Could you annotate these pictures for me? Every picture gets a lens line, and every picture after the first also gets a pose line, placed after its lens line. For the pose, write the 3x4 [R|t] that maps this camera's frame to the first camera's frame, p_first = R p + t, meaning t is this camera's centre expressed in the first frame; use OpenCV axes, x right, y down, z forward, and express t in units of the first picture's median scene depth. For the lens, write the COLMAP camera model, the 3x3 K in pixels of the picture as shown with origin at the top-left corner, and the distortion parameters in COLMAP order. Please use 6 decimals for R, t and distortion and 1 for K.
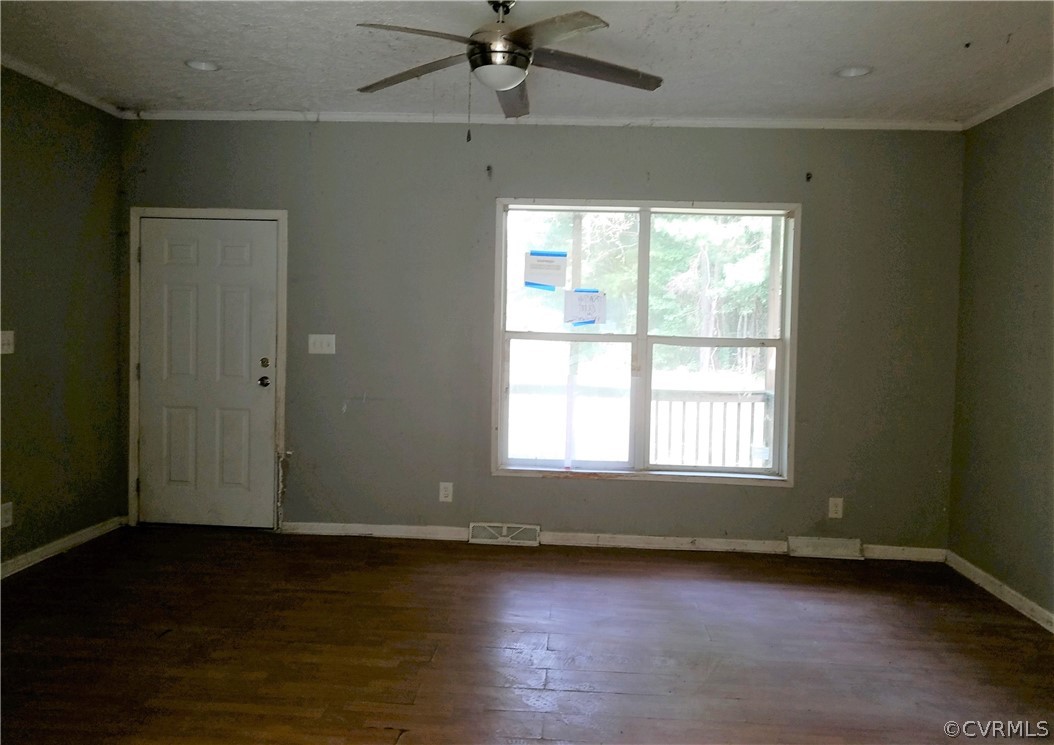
lens RADIAL K [[834.2, 0, 527.0], [0, 834.2, 372.5], [0, 0, 1]] dist [0.000281, -0.003115]
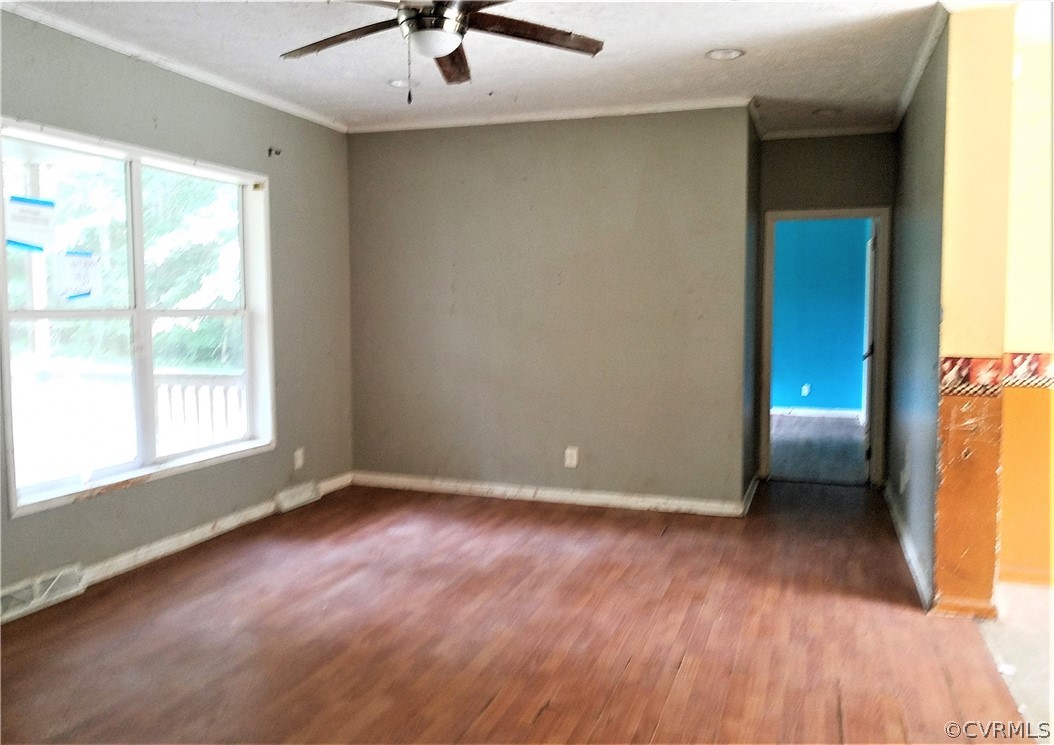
lens RADIAL K [[834.2, 0, 527.0], [0, 834.2, 372.5], [0, 0, 1]] dist [0.000281, -0.003115]
pose [[0.265813, -0.107964, 0.957960, -0.601515], [0.055679, 0.993770, 0.096550, -0.041774], [-0.962415, 0.027674, 0.270169, 0.406817]]
